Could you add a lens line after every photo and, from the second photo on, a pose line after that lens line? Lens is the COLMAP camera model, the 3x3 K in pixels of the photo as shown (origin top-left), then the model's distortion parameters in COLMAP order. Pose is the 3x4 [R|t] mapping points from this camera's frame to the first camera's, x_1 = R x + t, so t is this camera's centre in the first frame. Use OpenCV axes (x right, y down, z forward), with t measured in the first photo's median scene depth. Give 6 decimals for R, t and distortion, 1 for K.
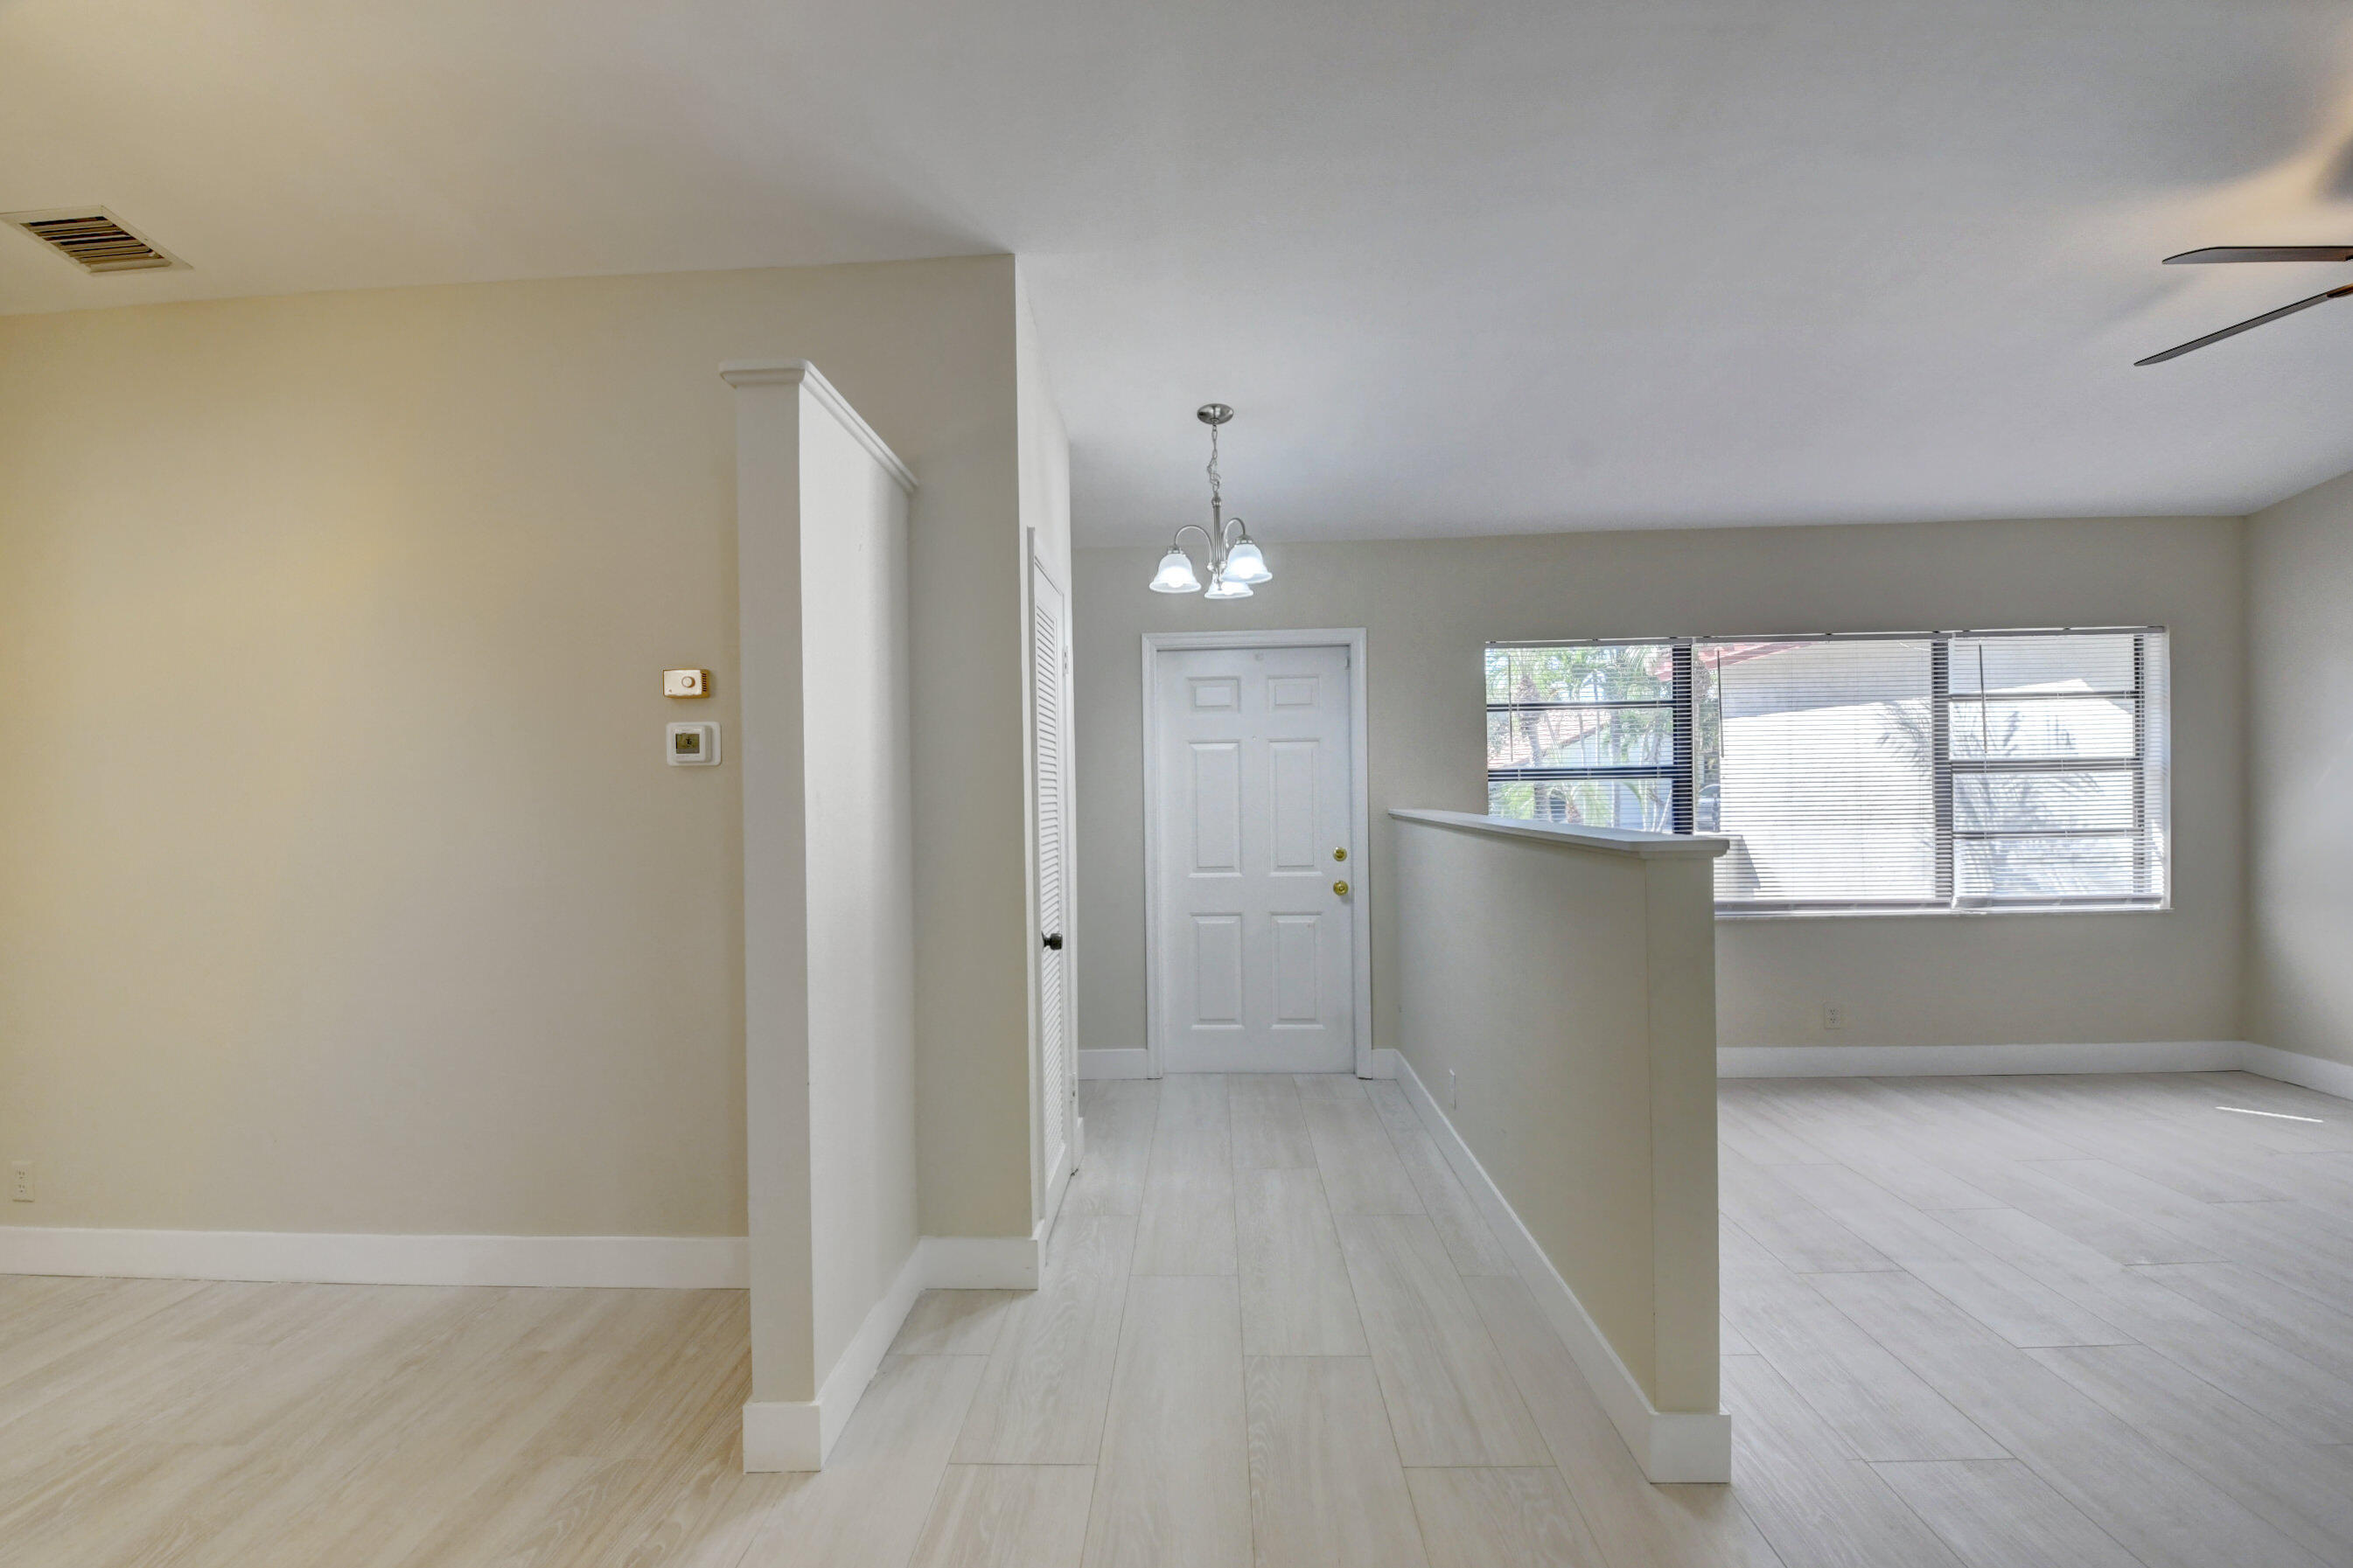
lens RADIAL K [[1074.0, 0, 1167.5], [0, 1074.0, 803.2], [0, 0, 1]] dist [0.039682, -0.050276]
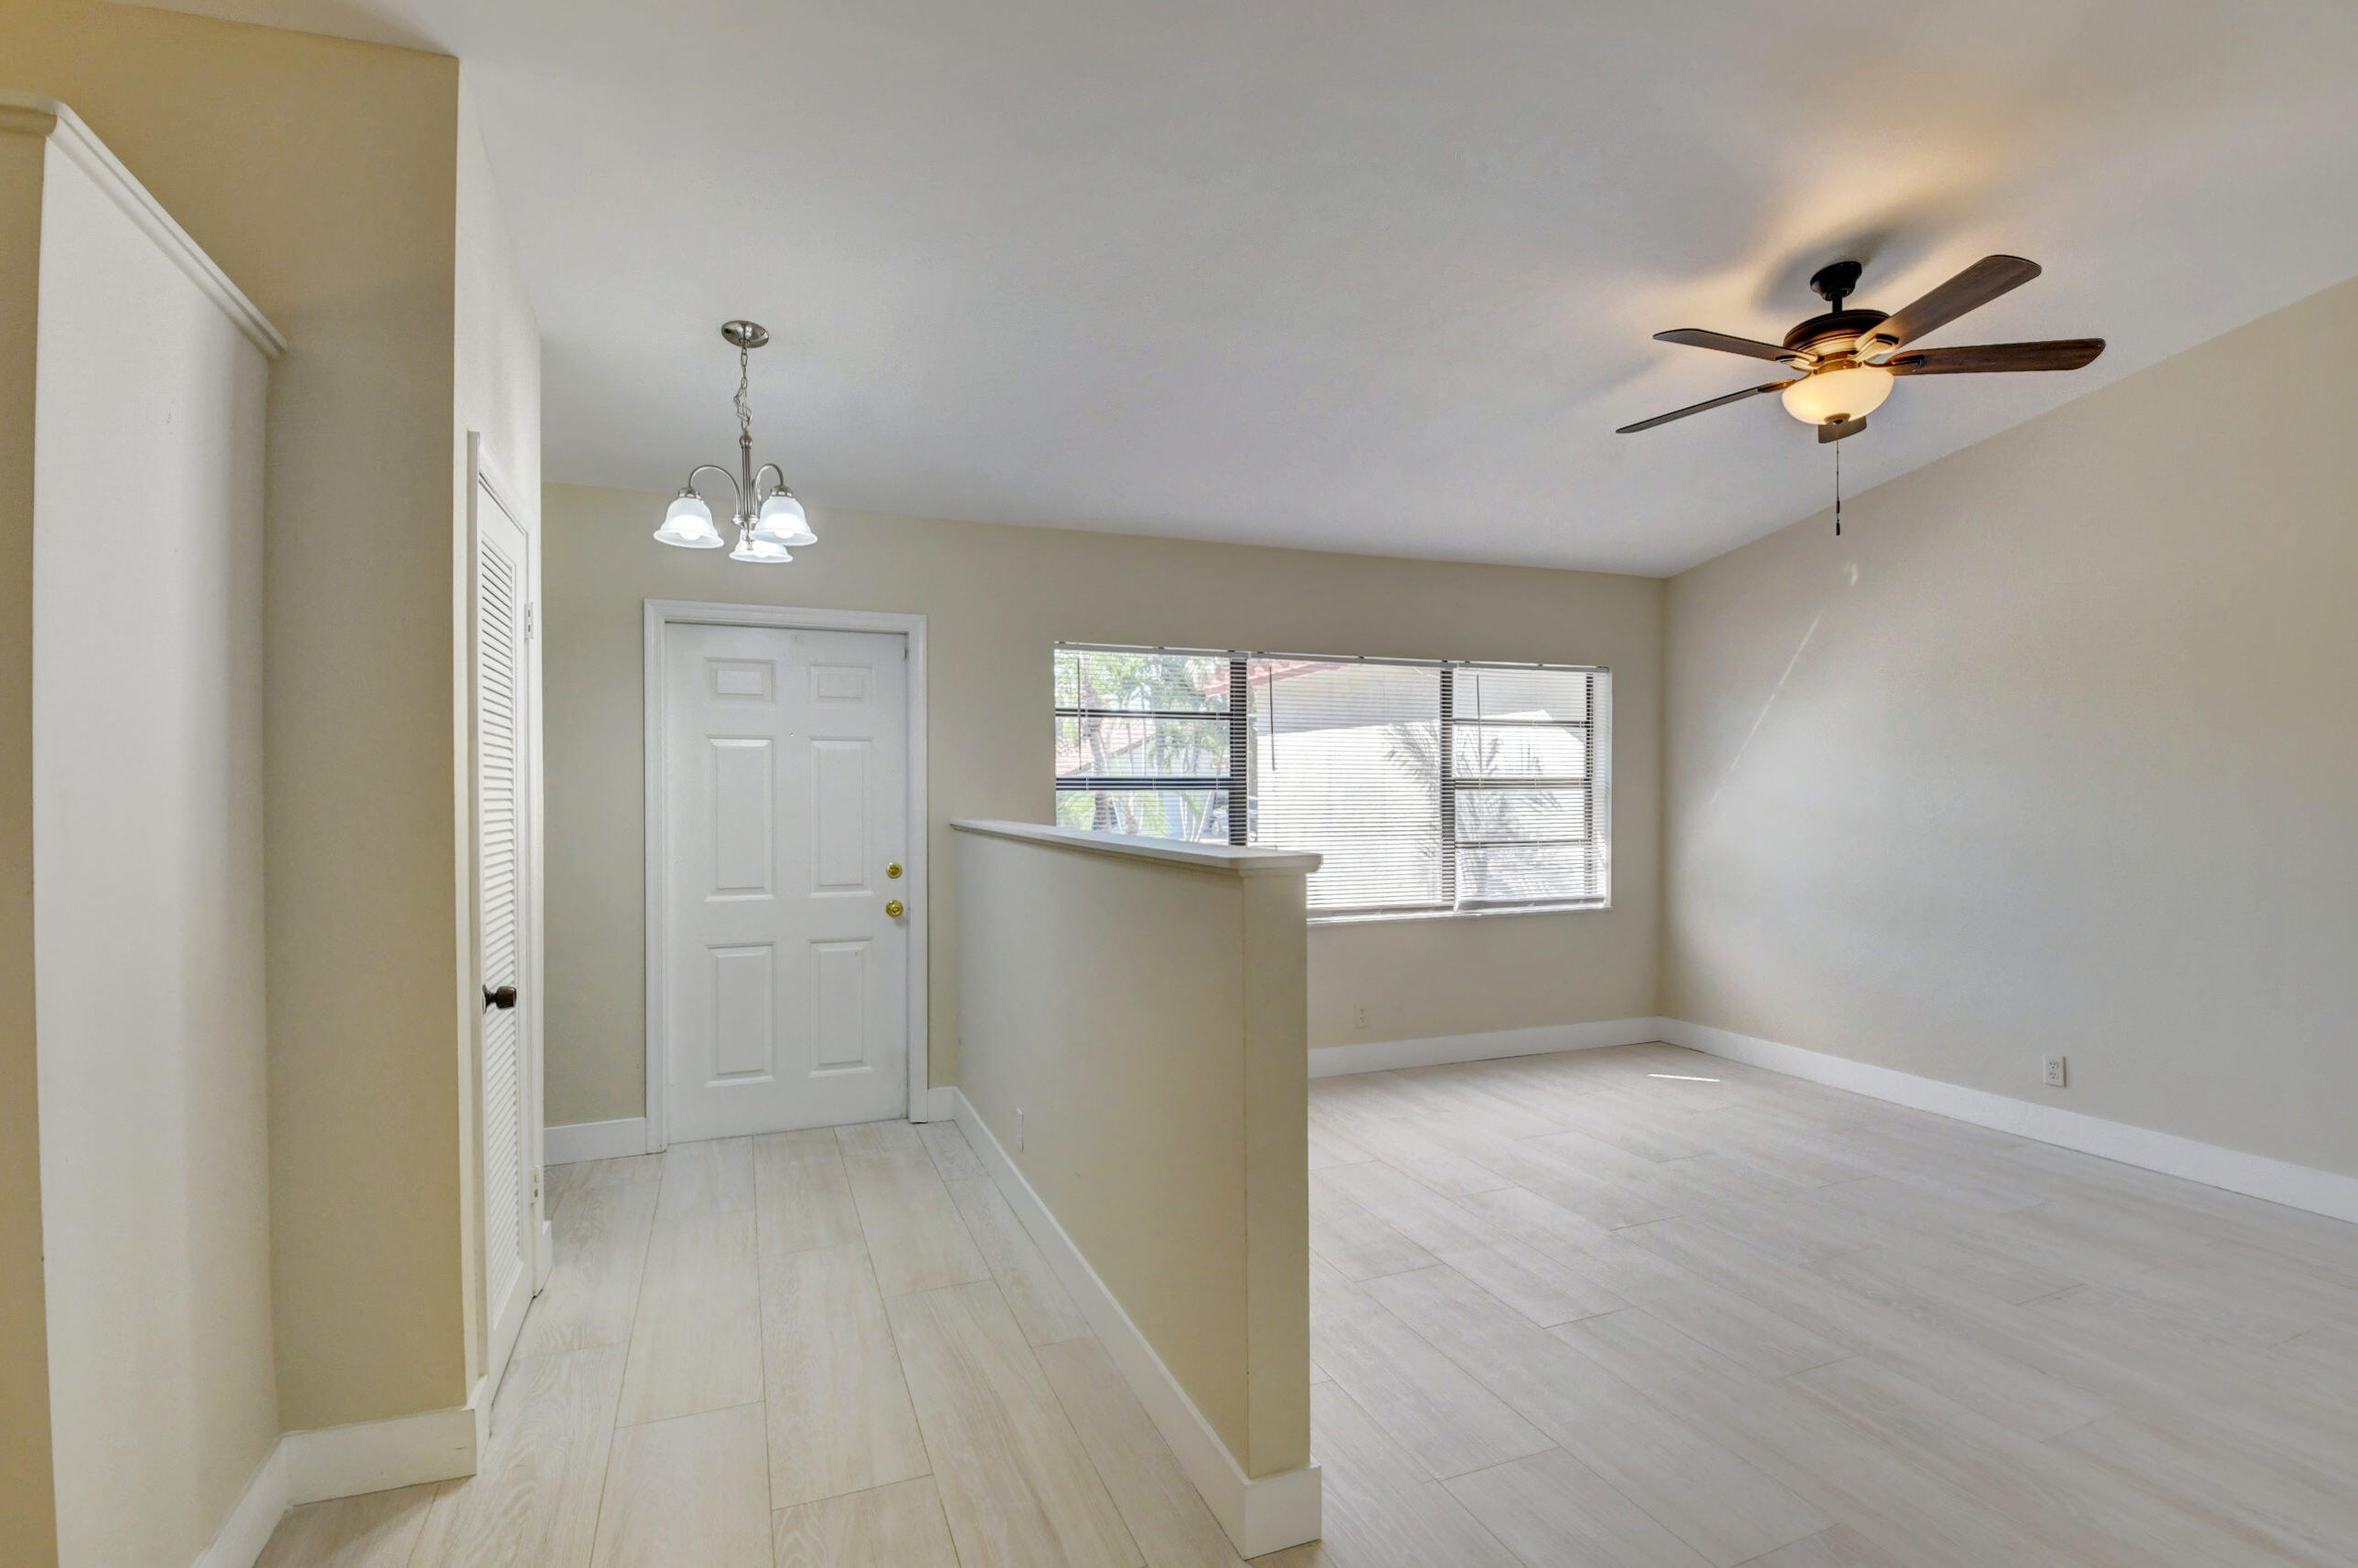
lens RADIAL K [[1076.4, 0, 1170.0], [0, 1076.4, 803.3], [0, 0, 1]] dist [0.039682, -0.050276]
pose [[0.912169, 0.010271, 0.409686, 0.004445], [-0.007181, 0.999933, -0.009081, -0.001234], [-0.409752, 0.005341, 0.912181, 0.111081]]
